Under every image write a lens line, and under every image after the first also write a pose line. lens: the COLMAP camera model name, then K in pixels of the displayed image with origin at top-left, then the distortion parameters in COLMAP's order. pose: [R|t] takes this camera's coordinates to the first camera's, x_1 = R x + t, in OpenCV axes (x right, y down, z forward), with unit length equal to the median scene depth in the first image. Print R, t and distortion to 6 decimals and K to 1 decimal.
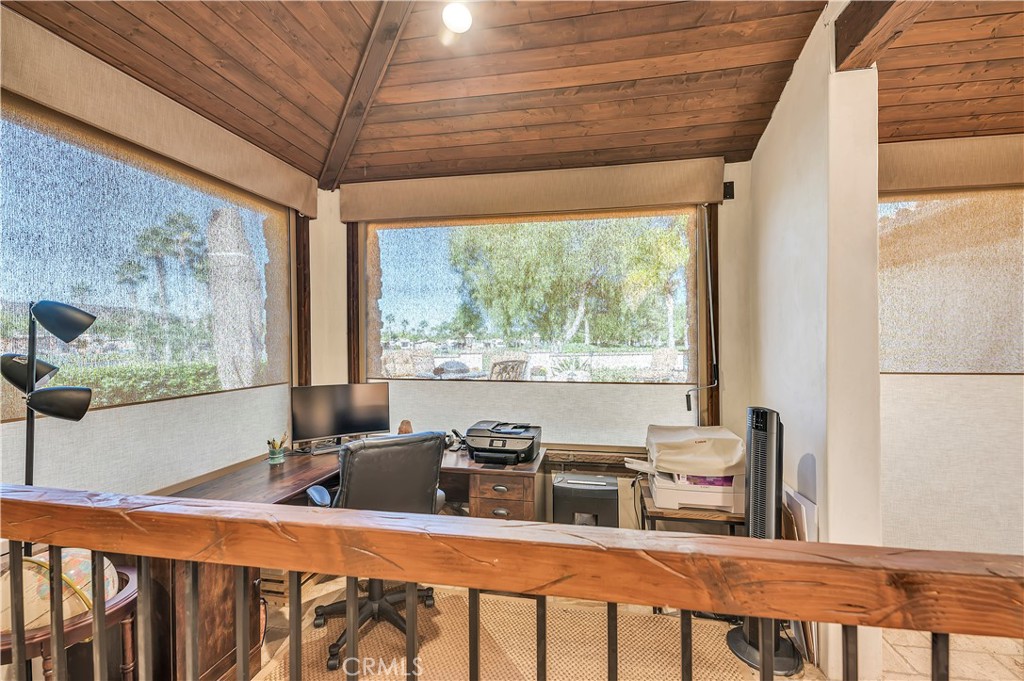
lens RADIAL K [[422.7, 0, 526.3], [0, 422.7, 342.8], [0, 0, 1]] dist [0.010794, -0.005131]
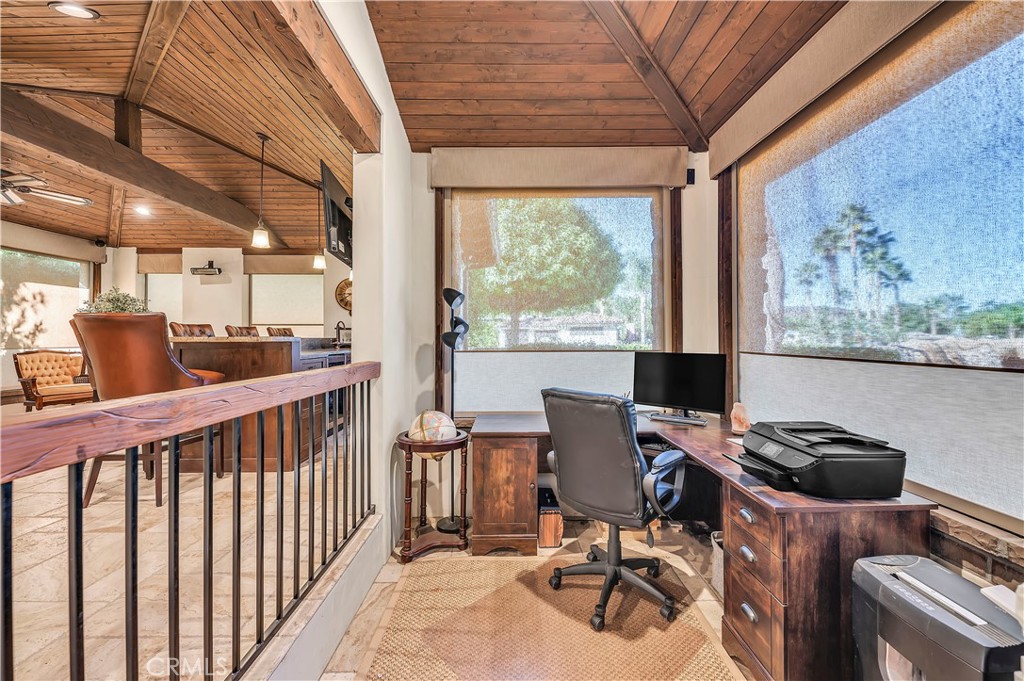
lens RADIAL K [[422.7, 0, 506.1], [0, 422.7, 336.5], [0, 0, 1]] dist [0.010794, -0.005131]
pose [[0.181436, -0.001109, -0.983402, 0.554202], [-0.001727, 0.999997, -0.001446, 0.081902], [0.983401, 0.001960, 0.181434, 0.573427]]
